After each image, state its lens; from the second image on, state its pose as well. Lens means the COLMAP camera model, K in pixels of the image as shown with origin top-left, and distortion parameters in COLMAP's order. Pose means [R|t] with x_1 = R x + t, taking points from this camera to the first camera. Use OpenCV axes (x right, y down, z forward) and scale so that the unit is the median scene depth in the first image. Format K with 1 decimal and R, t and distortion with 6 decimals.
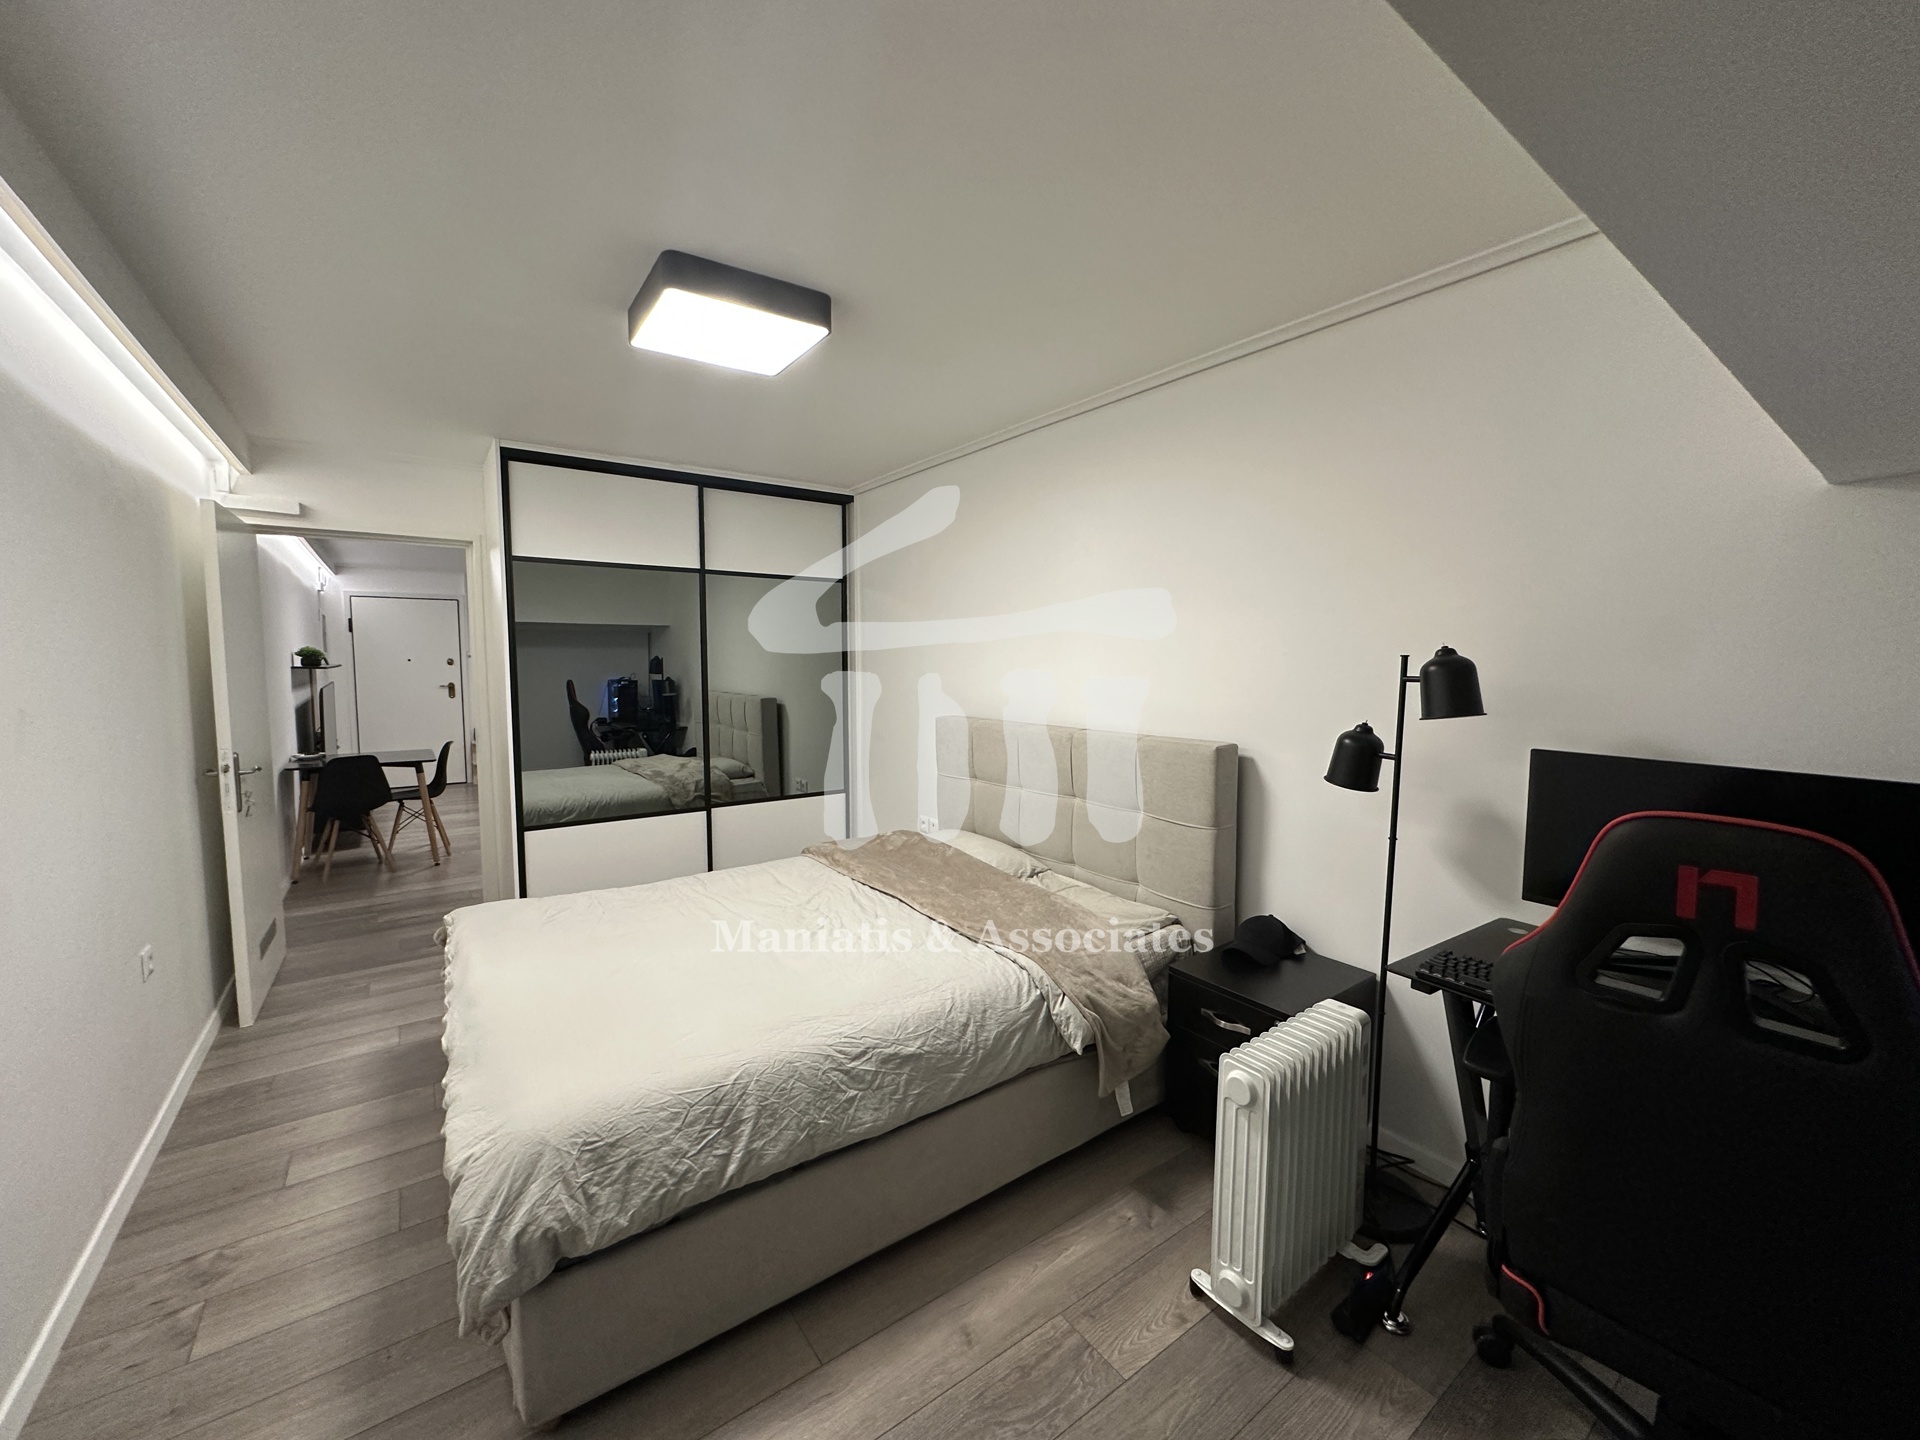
lens RADIAL K [[763.8, 0, 958.6], [0, 763.8, 715.9], [0, 0, 1]] dist [-0.002621, 0.000406]
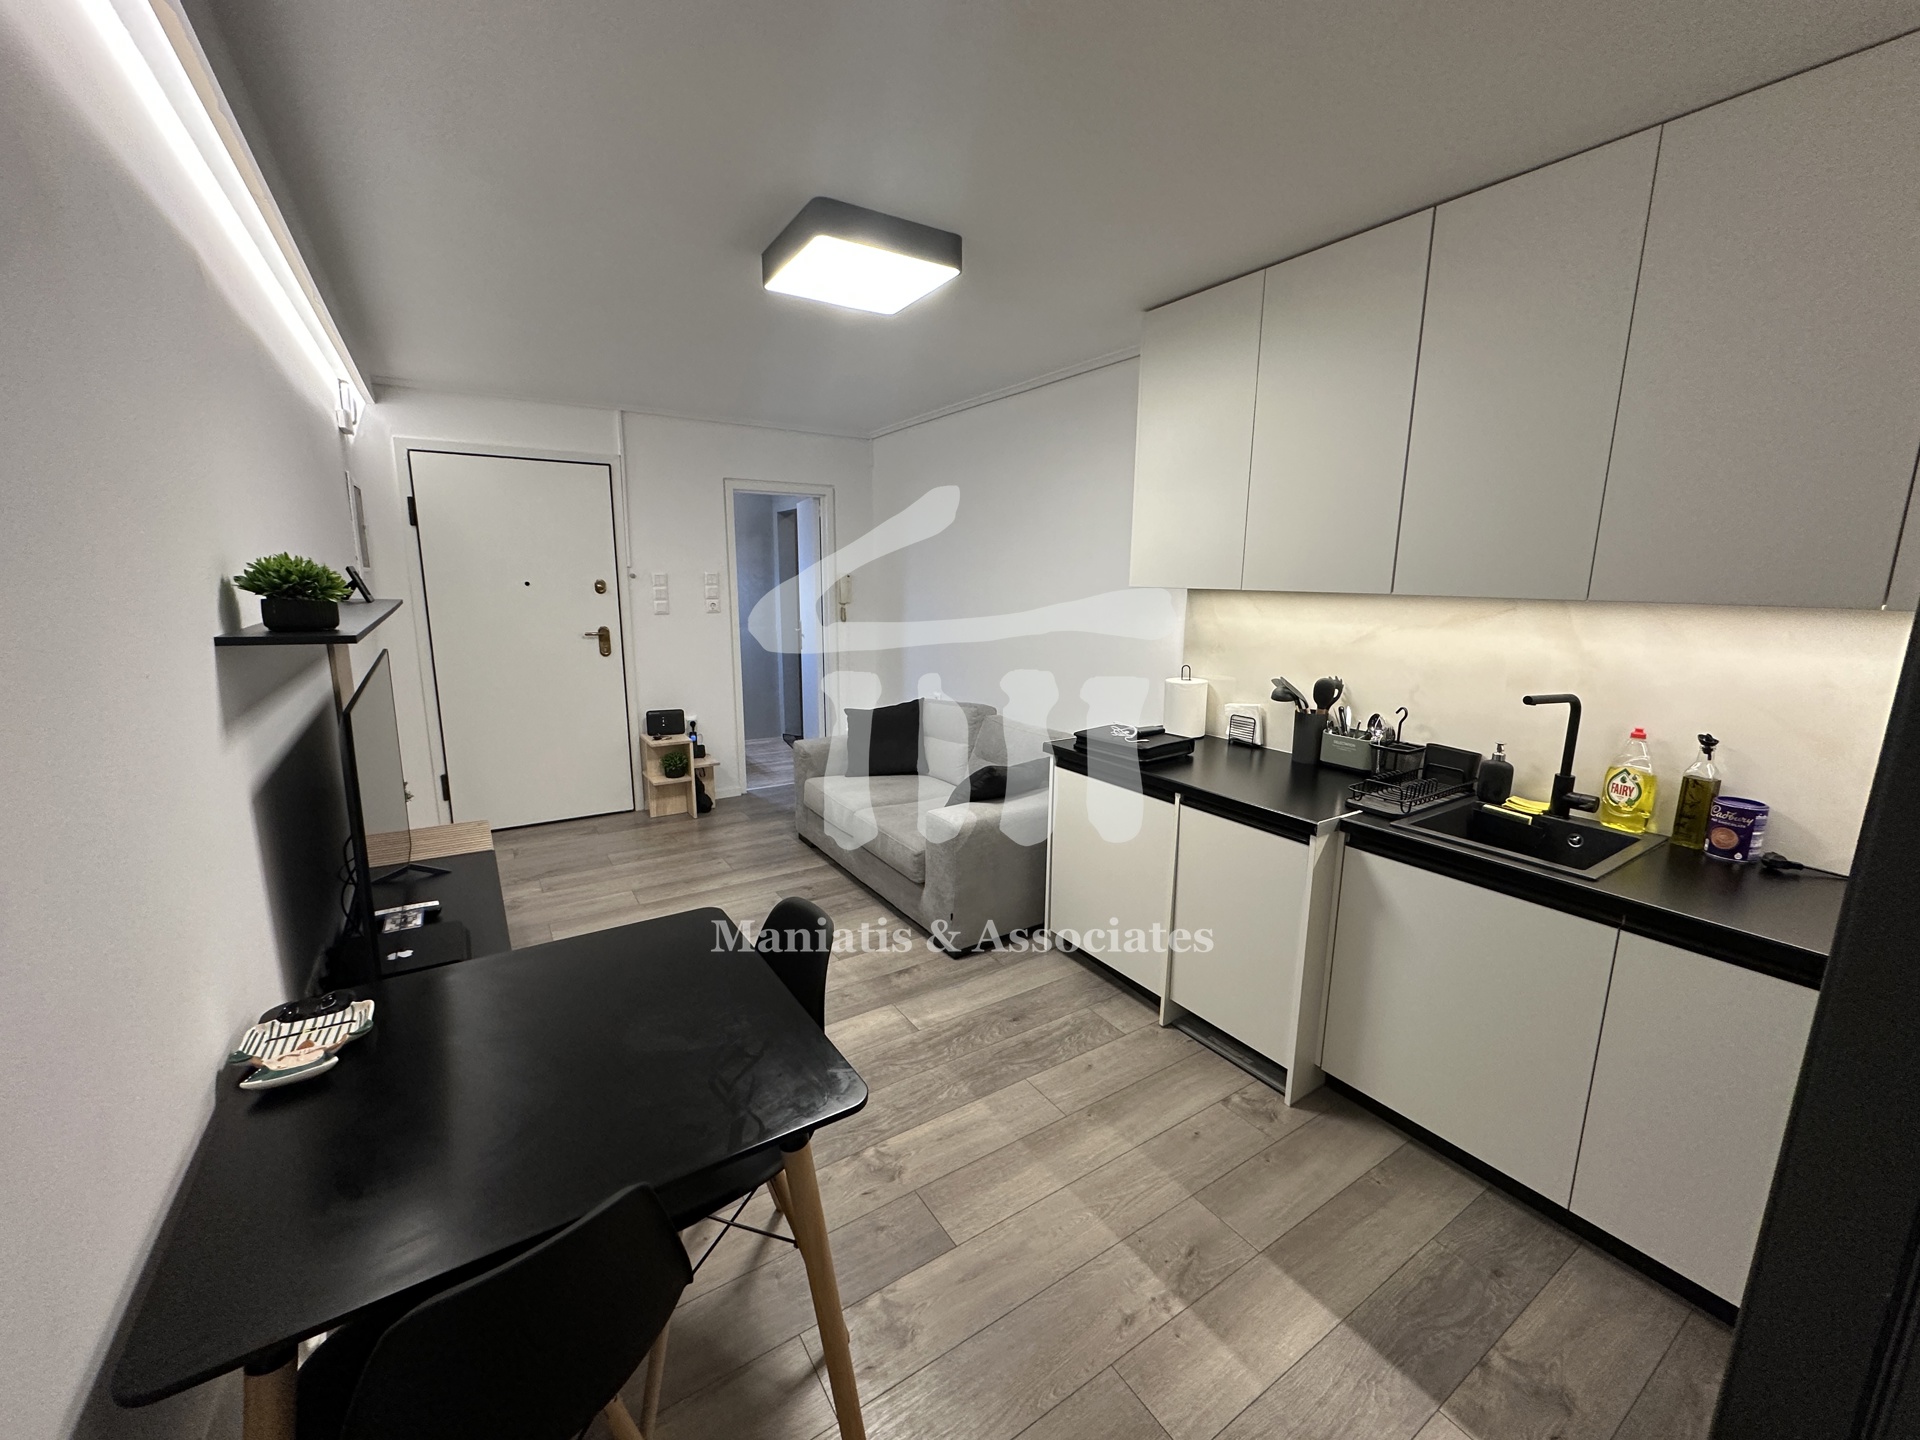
lens RADIAL K [[763.8, 0, 958.6], [0, 763.8, 715.9], [0, 0, 1]] dist [-0.002621, 0.000406]
pose [[0.998498, 0.017372, -0.051953, -0.432021], [-0.011489, 0.993703, 0.111456, -0.048519], [0.053562, -0.110692, 0.992410, 0.532705]]
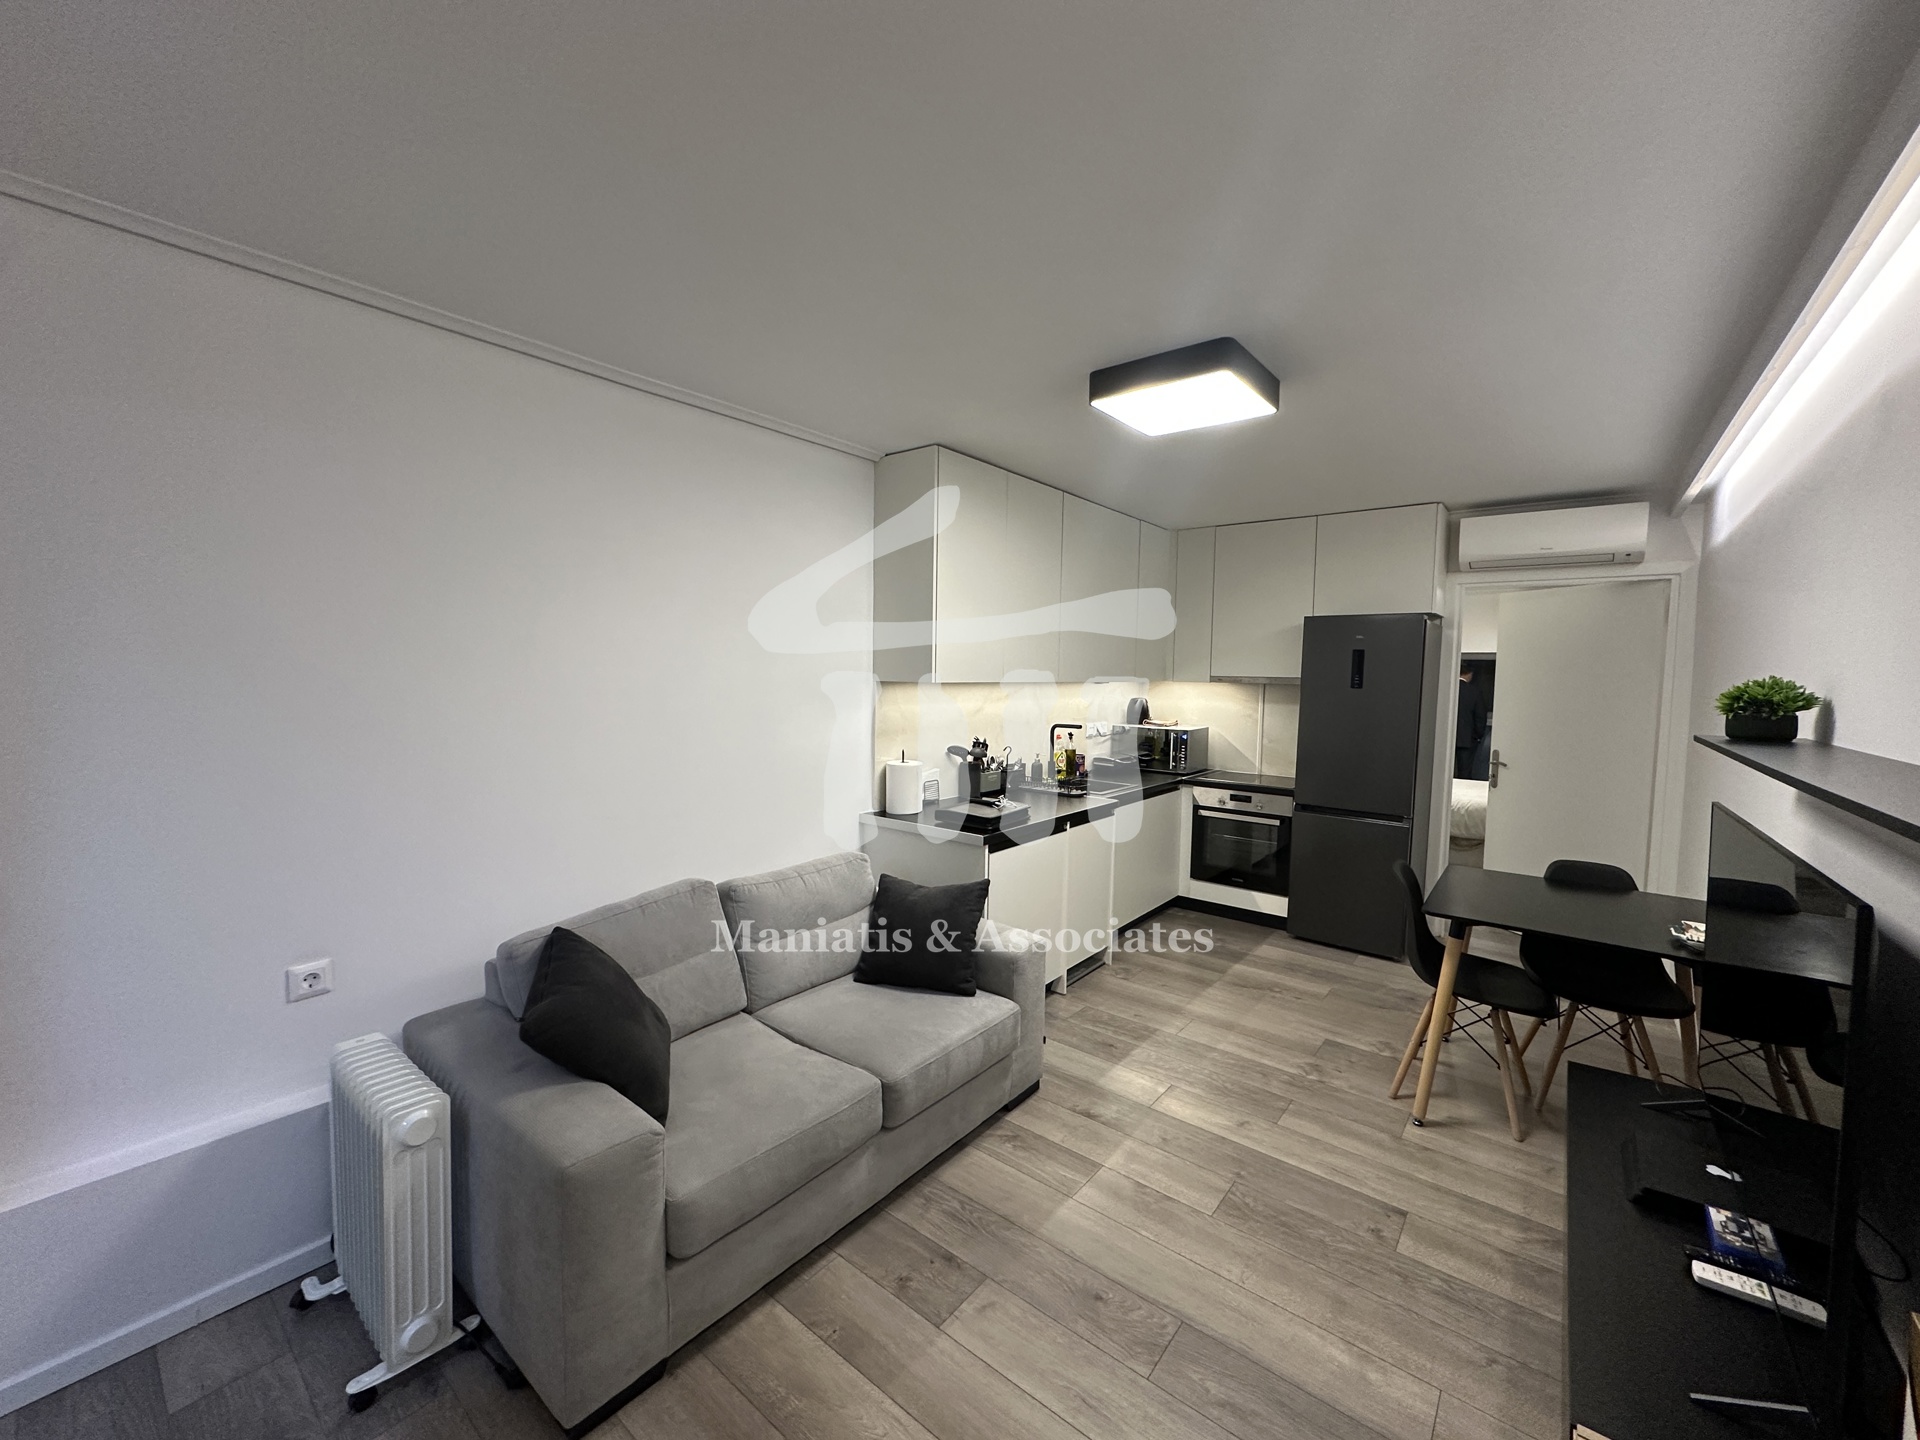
lens RADIAL K [[763.8, 0, 958.6], [0, 763.8, 715.9], [0, 0, 1]] dist [-0.002621, 0.000406]
pose [[-0.257025, -0.064576, 0.964245, -0.770346], [0.056928, 0.995021, 0.081811, -0.085901], [-0.964727, 0.075920, -0.252069, 1.011412]]
